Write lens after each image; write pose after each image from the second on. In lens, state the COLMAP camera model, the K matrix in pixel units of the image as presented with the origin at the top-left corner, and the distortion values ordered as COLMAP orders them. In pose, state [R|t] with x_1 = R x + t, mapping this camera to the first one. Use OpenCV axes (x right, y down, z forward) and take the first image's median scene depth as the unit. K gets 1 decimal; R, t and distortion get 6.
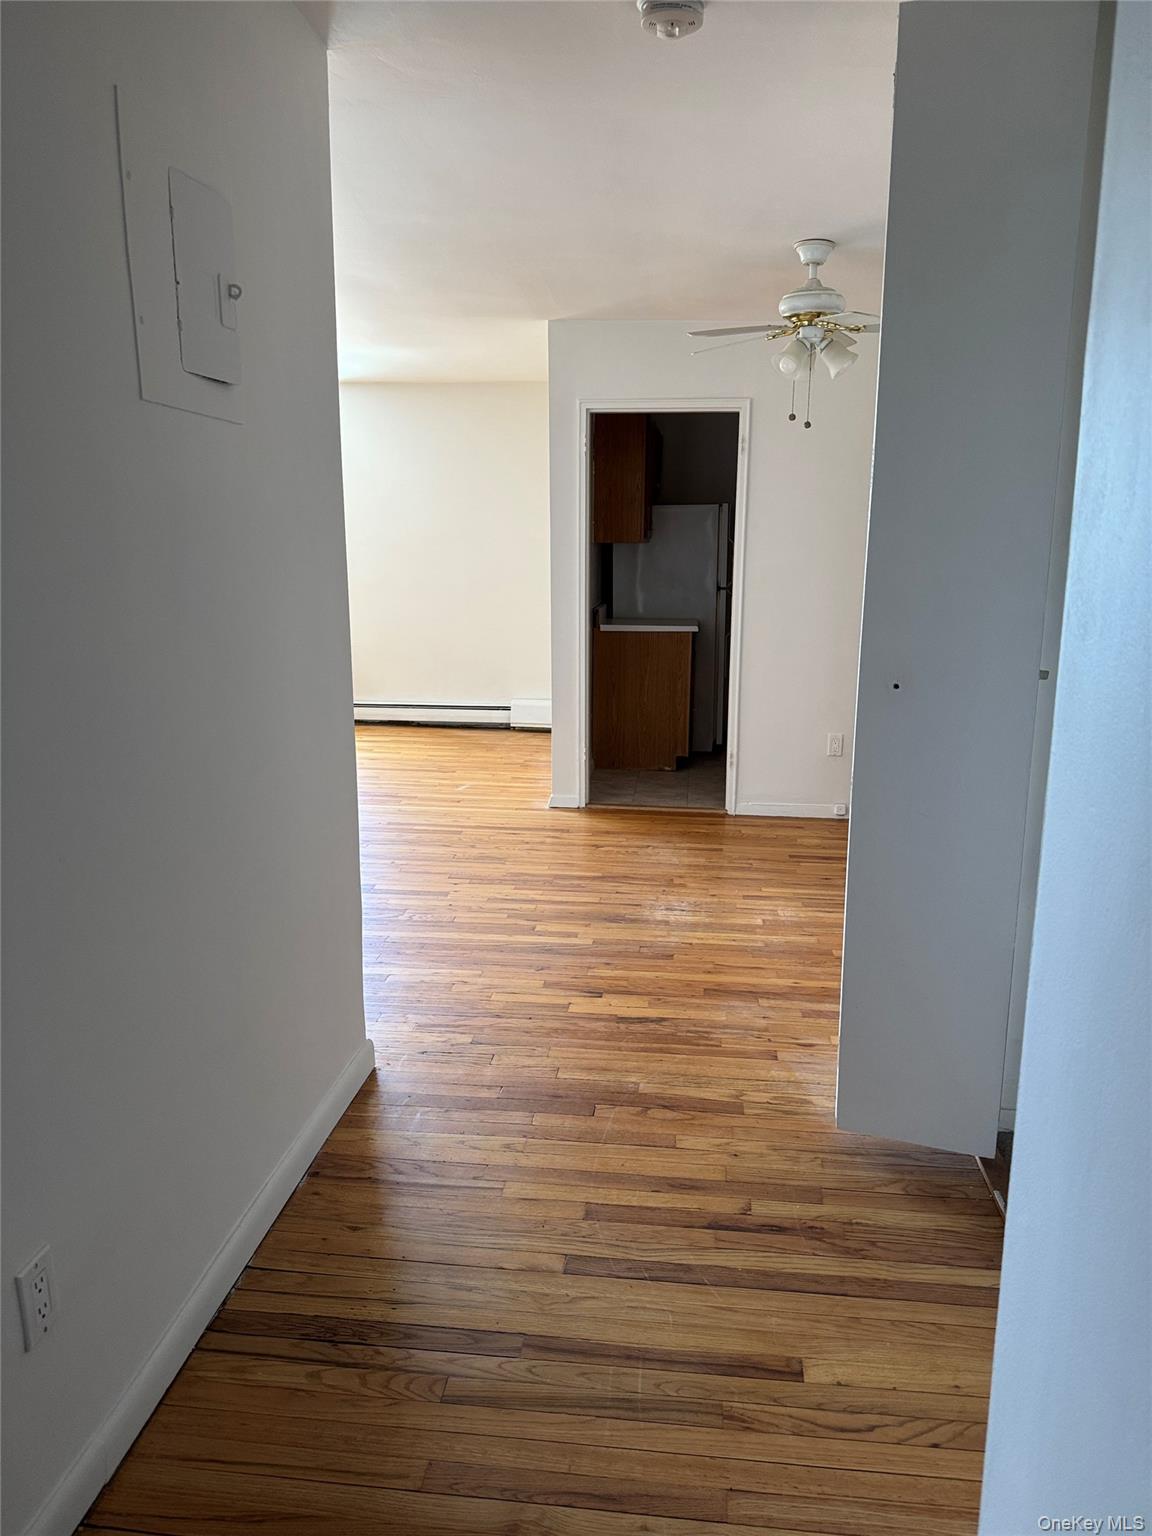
lens RADIAL K [[1045.6, 0, 576.2], [0, 1045.6, 775.1], [0, 0, 1]] dist [-0.004551, -0.002825]
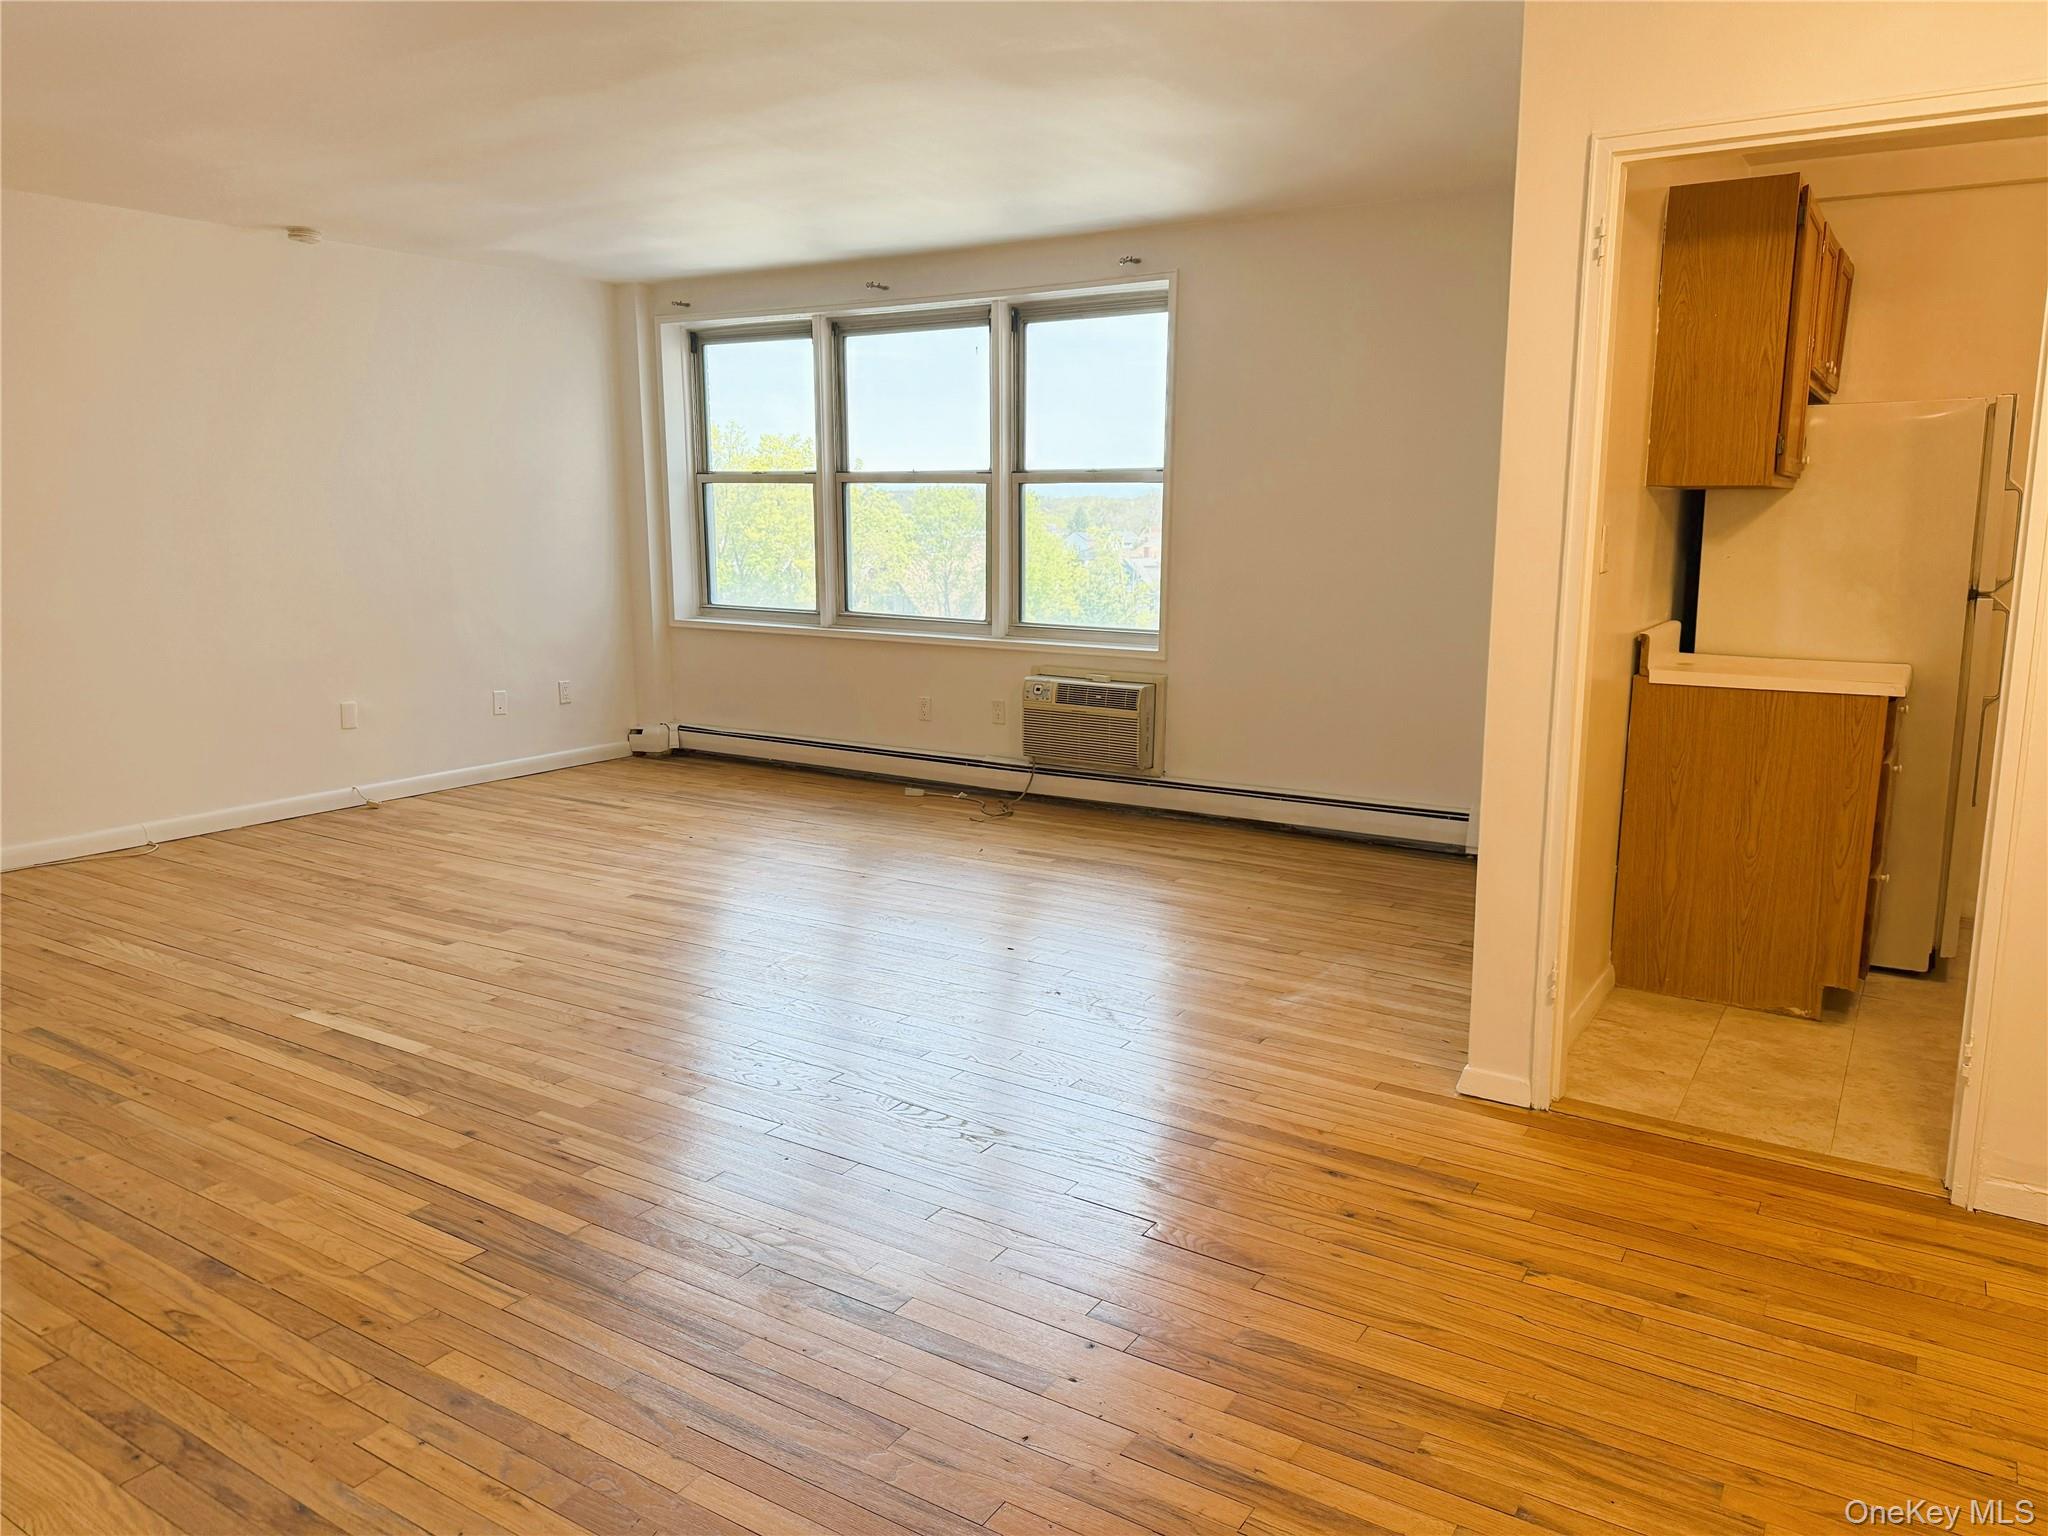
lens RADIAL K [[1435.3, 0, 1009.3], [0, 1435.3, 767.1], [0, 0, 1]] dist [0.007879, -0.009566]
pose [[0.895189, 0.077281, -0.438935, 0.099582], [-0.095659, 0.995216, -0.019869, -0.127354], [0.435300, 0.059775, 0.898299, 0.663213]]
